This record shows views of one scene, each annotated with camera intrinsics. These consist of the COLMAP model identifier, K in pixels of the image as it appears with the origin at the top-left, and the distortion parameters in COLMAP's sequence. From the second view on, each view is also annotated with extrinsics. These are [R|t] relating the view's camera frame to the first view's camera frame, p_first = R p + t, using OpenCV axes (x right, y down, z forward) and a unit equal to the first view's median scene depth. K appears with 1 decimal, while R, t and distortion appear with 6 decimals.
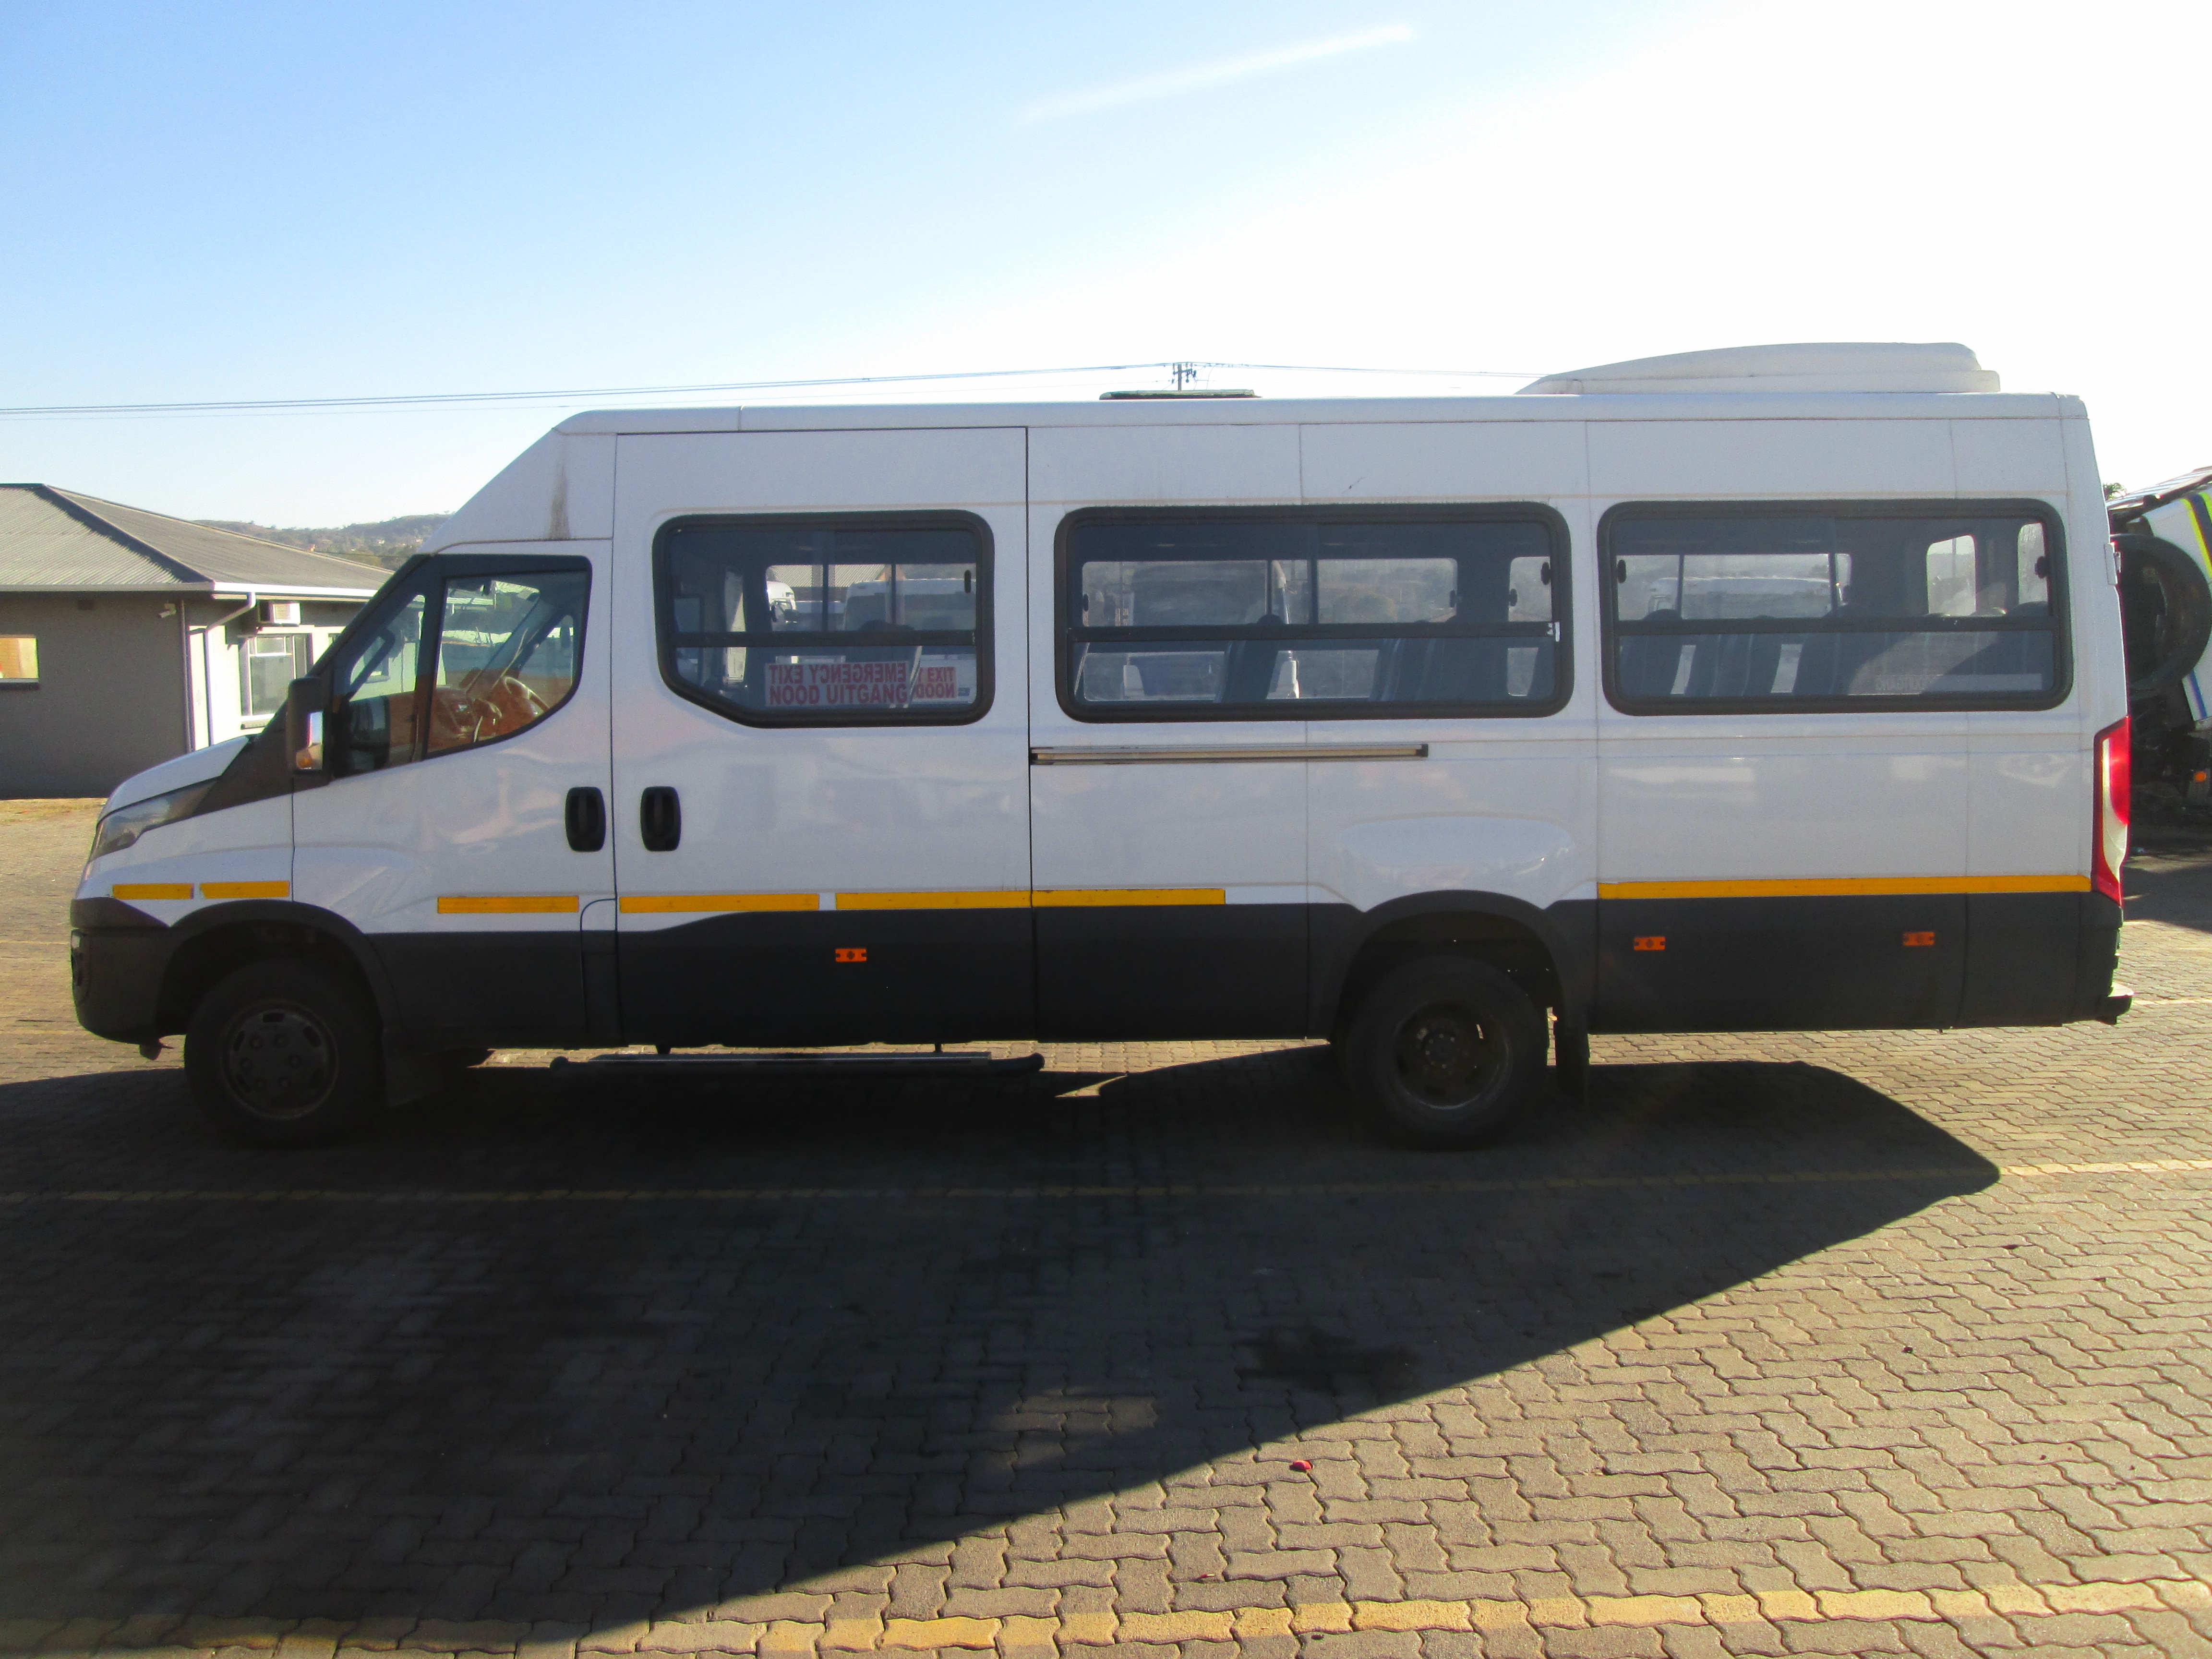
lens RADIAL K [[1835.7, 0, 1104.4], [0, 1835.7, 790.8], [0, 0, 1]] dist [-0.063901, 0.006043]
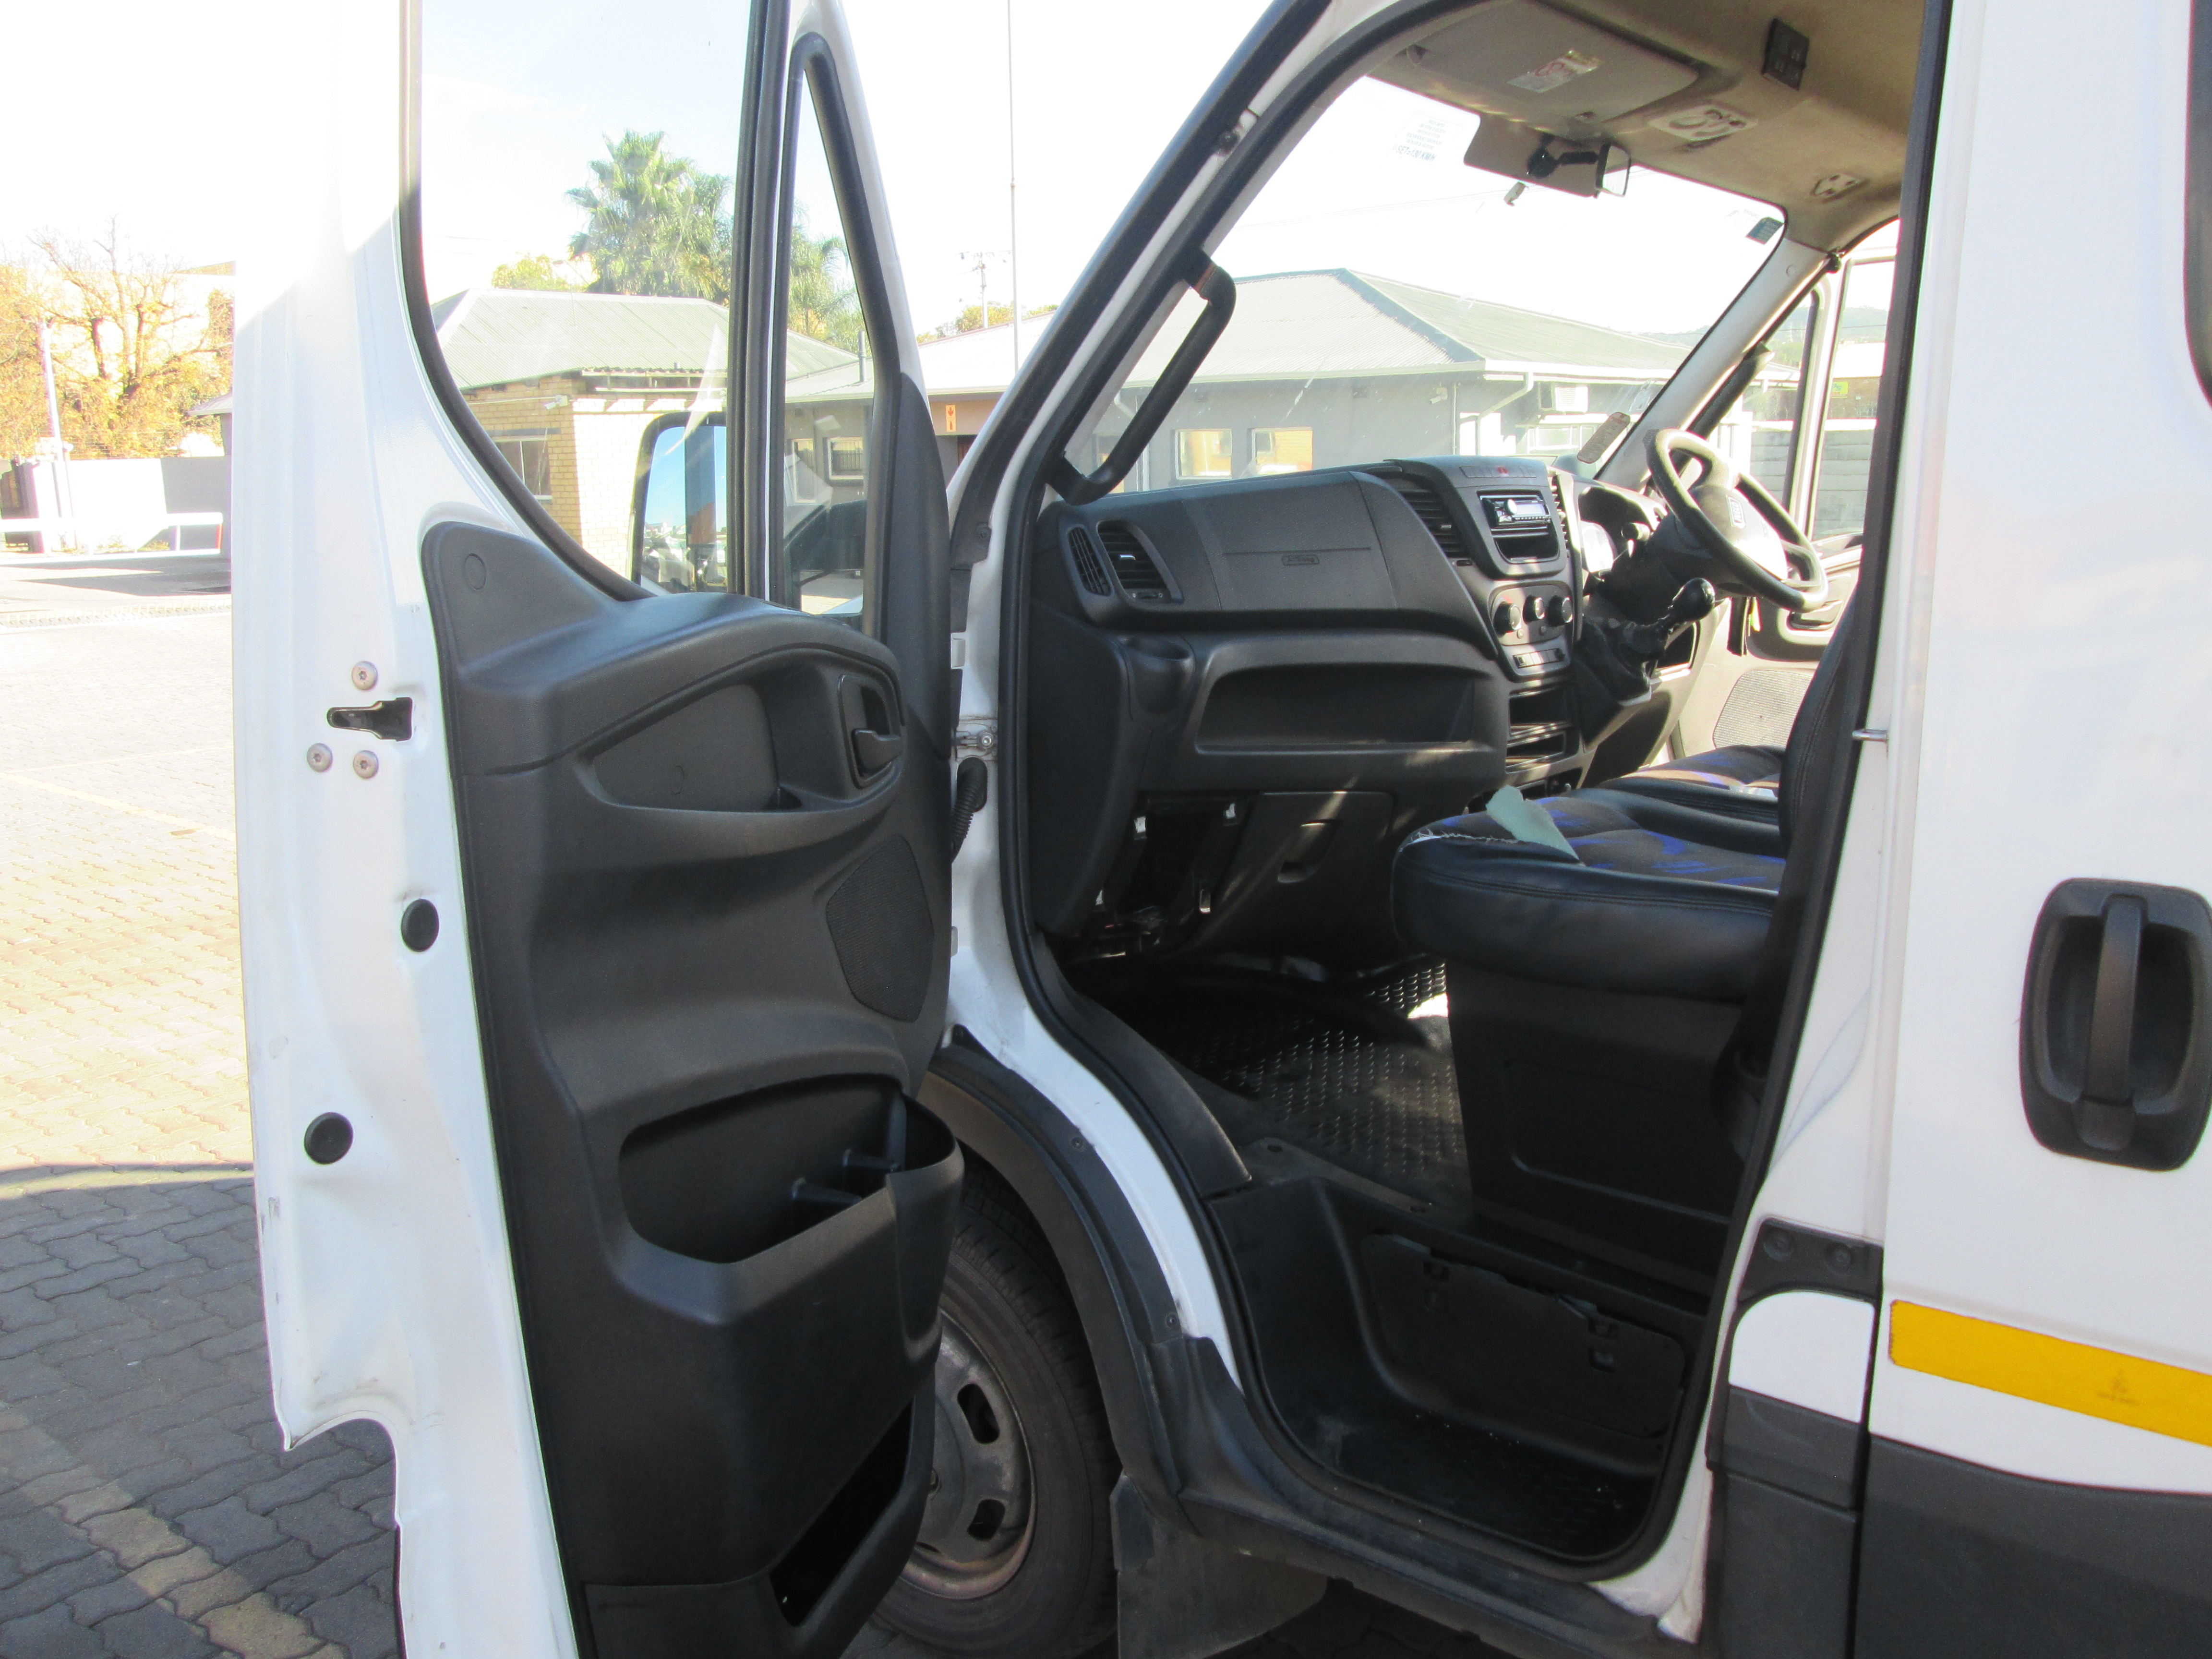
lens RADIAL K [[1835.7, 0, 1104.4], [0, 1835.7, 790.8], [0, 0, 1]] dist [-0.063901, 0.006043]
pose [[0.762213, 0.110020, -0.637908, -0.053891], [-0.042222, 0.991802, 0.120607, -0.009385], [0.645948, -0.064994, 0.760610, 0.203376]]
